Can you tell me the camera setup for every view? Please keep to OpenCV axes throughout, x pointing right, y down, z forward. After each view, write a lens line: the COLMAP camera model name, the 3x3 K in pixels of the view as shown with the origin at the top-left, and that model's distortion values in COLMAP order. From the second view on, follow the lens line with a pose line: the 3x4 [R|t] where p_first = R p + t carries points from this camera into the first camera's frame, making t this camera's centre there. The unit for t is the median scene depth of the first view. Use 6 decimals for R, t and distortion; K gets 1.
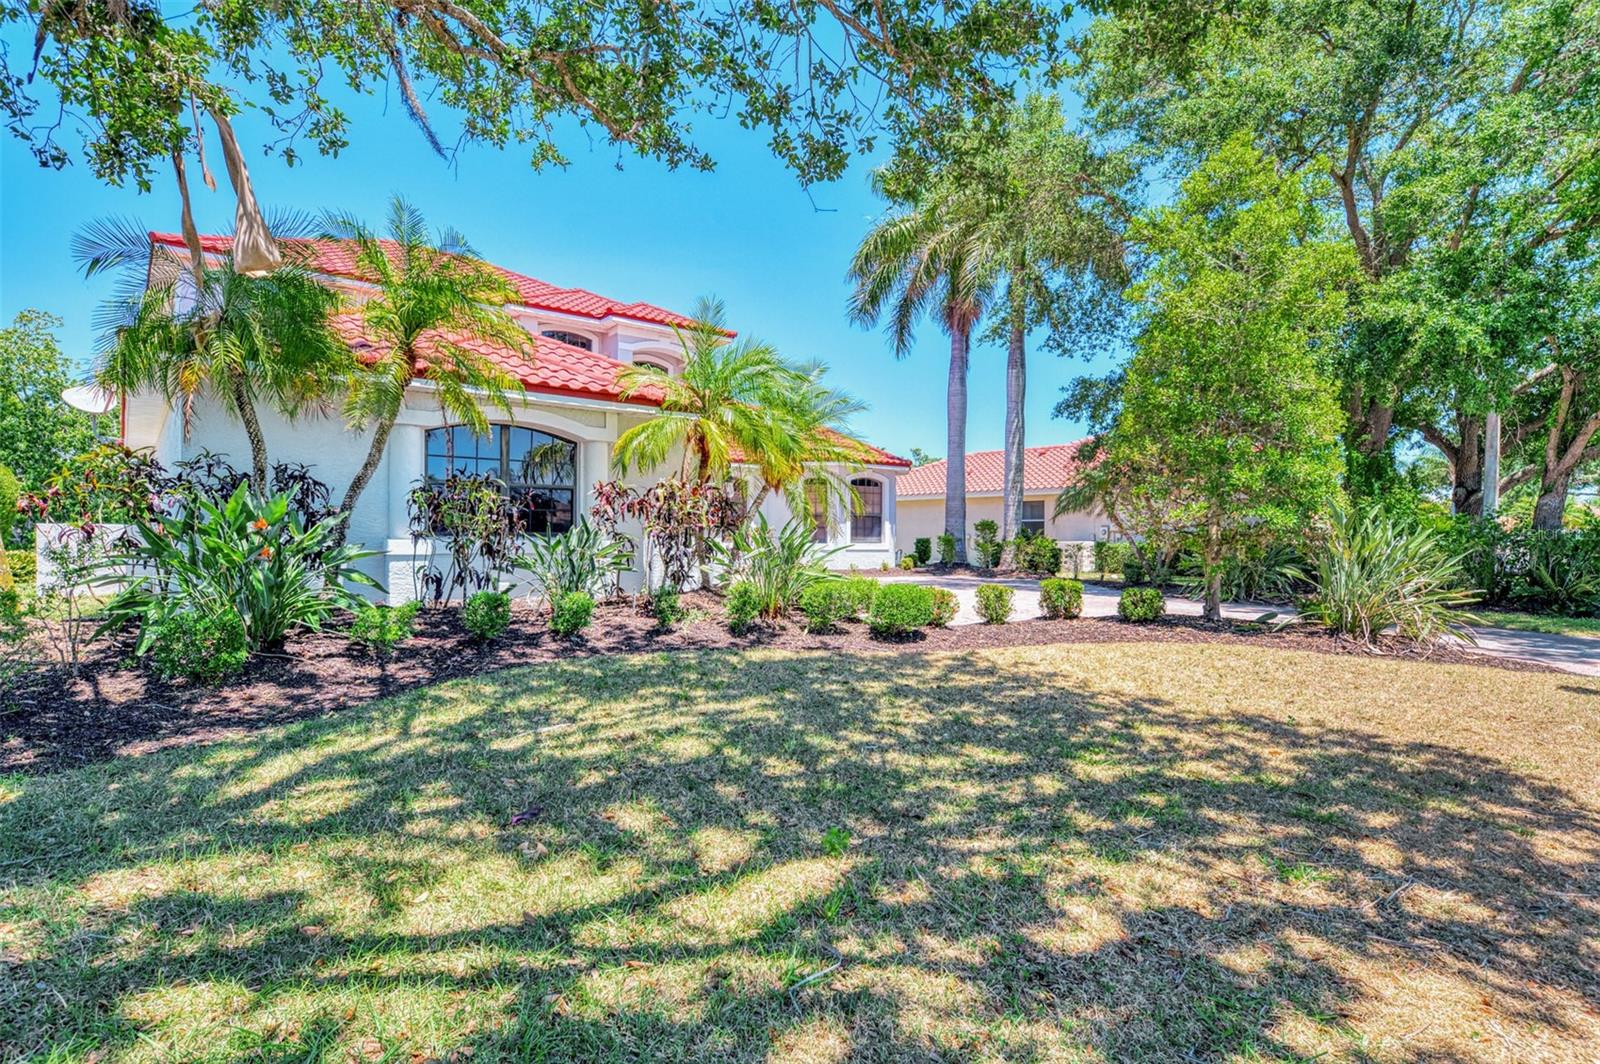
lens RADIAL K [[879.1, 0, 819.4], [0, 879.1, 573.4], [0, 0, 1]] dist [0.000313, 0.000538]
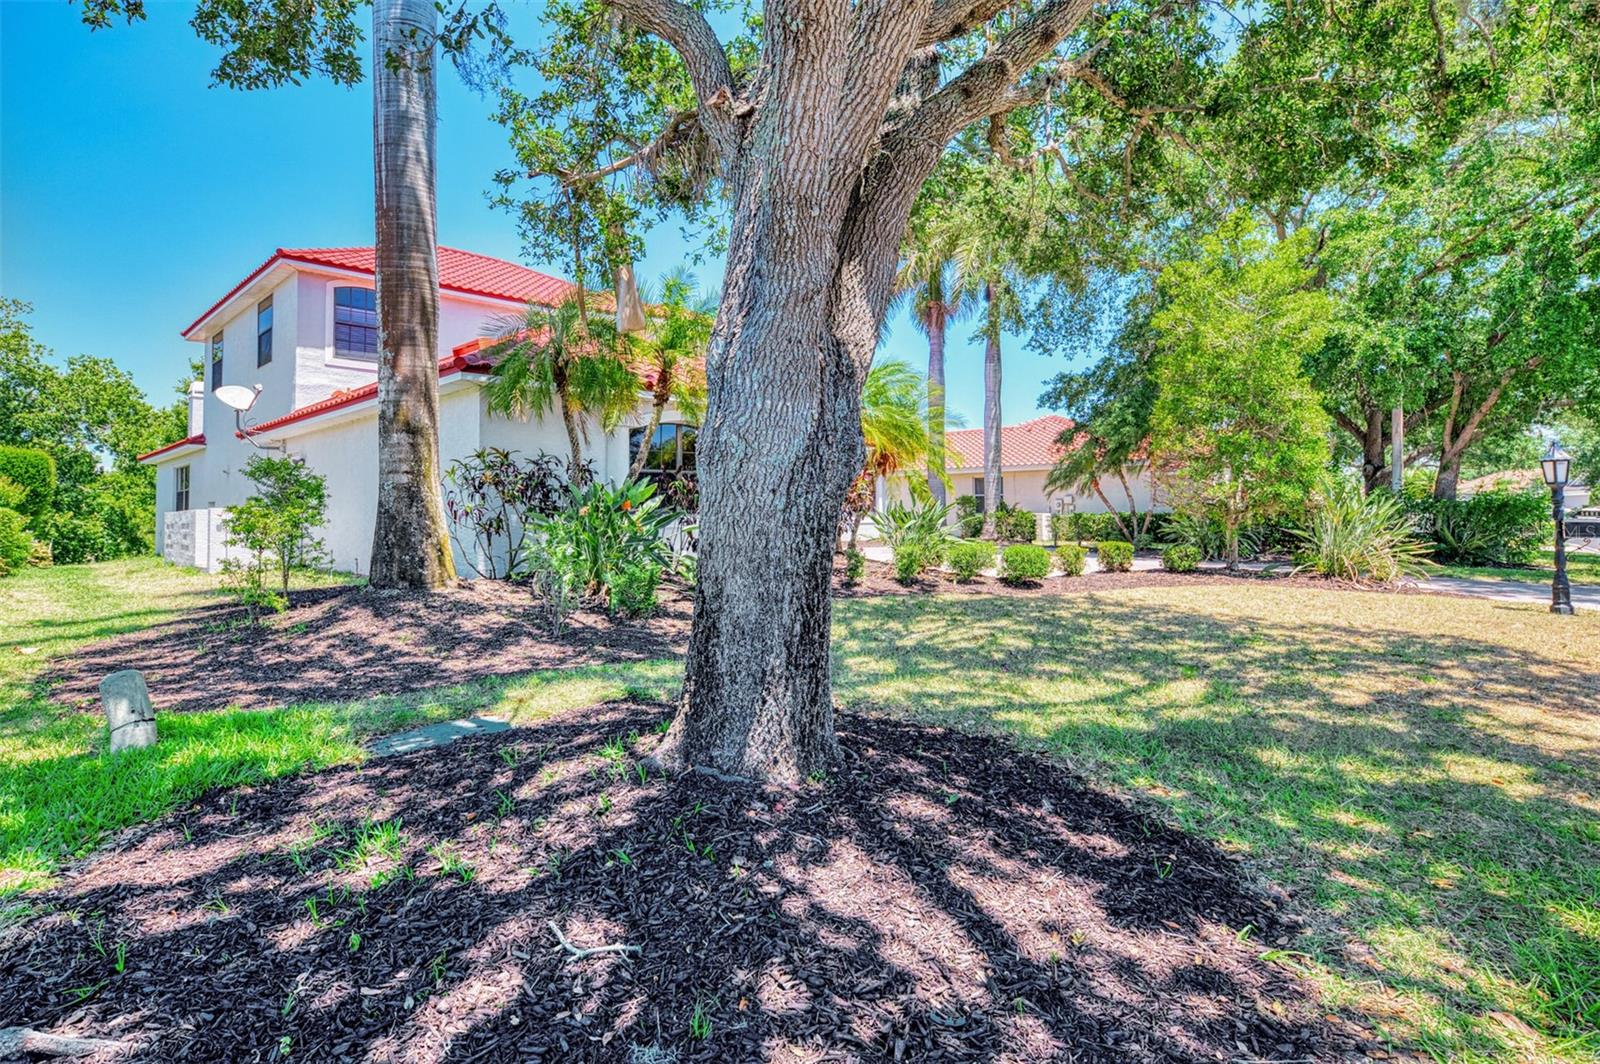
lens RADIAL K [[879.1, 0, 798.7], [0, 879.1, 523.7], [0, 0, 1]] dist [0.000313, 0.000538]
pose [[0.995755, -0.013384, 0.091066, -0.223099], [0.015978, 0.999485, -0.027820, 0.006521], [-0.090647, 0.029157, 0.995456, -0.179711]]
